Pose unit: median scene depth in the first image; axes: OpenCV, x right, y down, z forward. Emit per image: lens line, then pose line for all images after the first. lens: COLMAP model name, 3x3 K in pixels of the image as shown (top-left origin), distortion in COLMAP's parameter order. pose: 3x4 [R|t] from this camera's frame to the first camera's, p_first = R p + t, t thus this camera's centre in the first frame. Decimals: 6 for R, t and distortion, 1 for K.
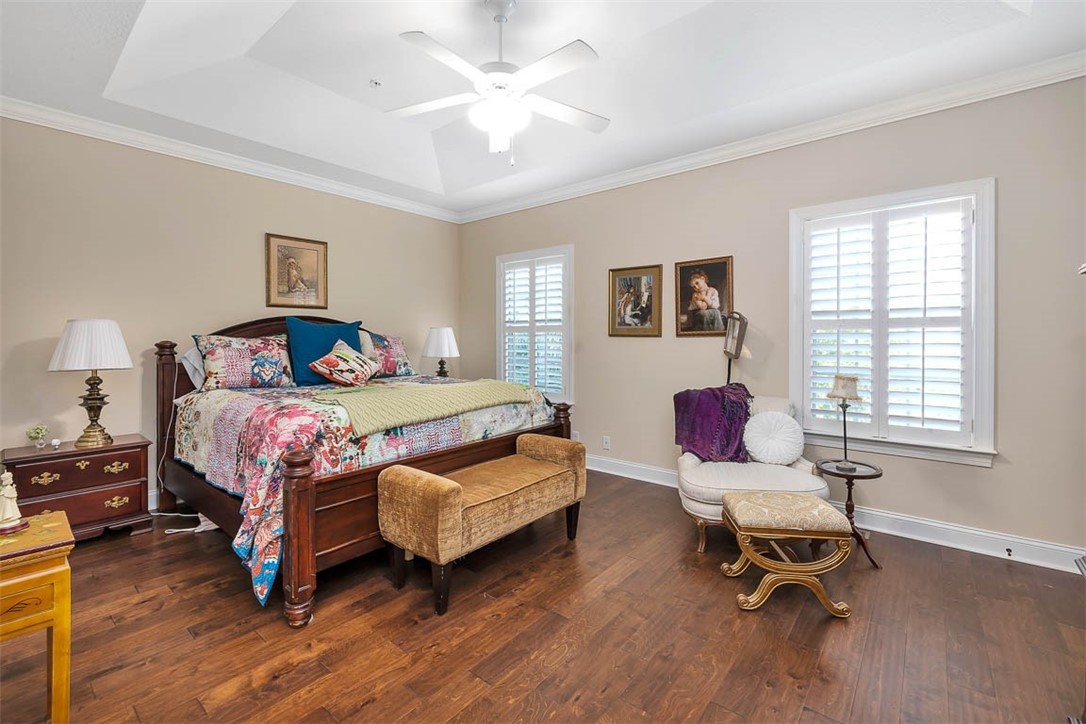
lens RADIAL K [[465.7, 0, 544.0], [0, 465.7, 341.7], [0, 0, 1]] dist [-0.004896, 0.000445]
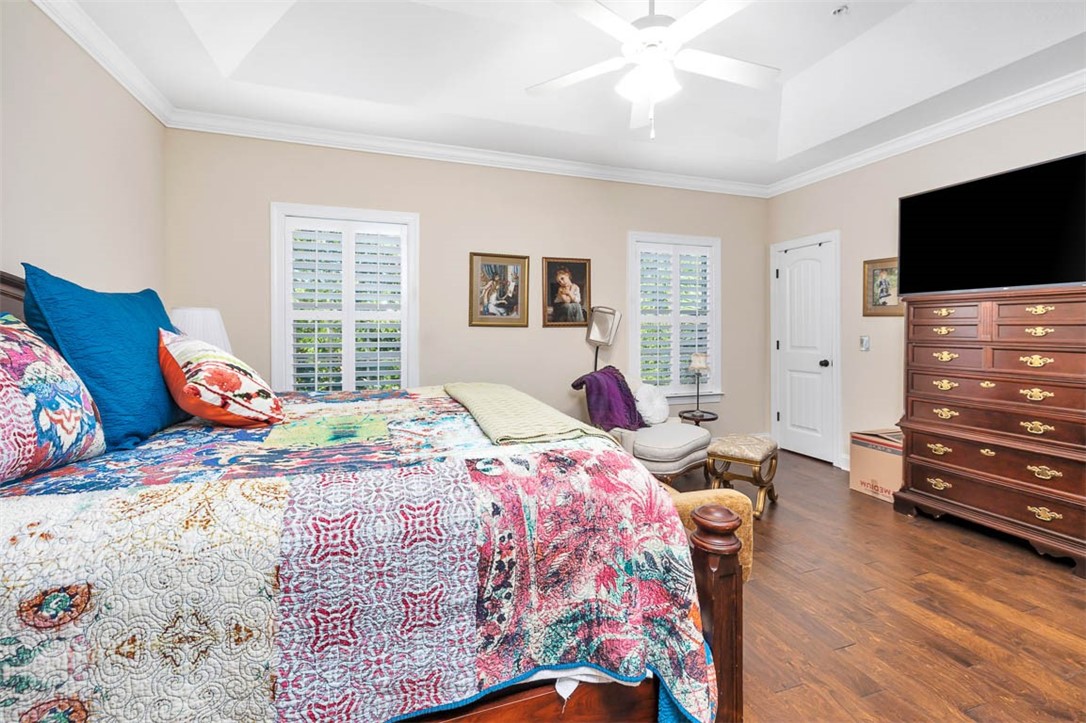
lens RADIAL K [[465.7, 0, 542.9], [0, 465.7, 327.1], [0, 0, 1]] dist [-0.004896, 0.000445]
pose [[0.521234, 0.005880, 0.853393, -0.640768], [0.002434, 0.999962, -0.008377, -0.002131], [-0.853410, 0.006443, 0.521200, 0.468962]]
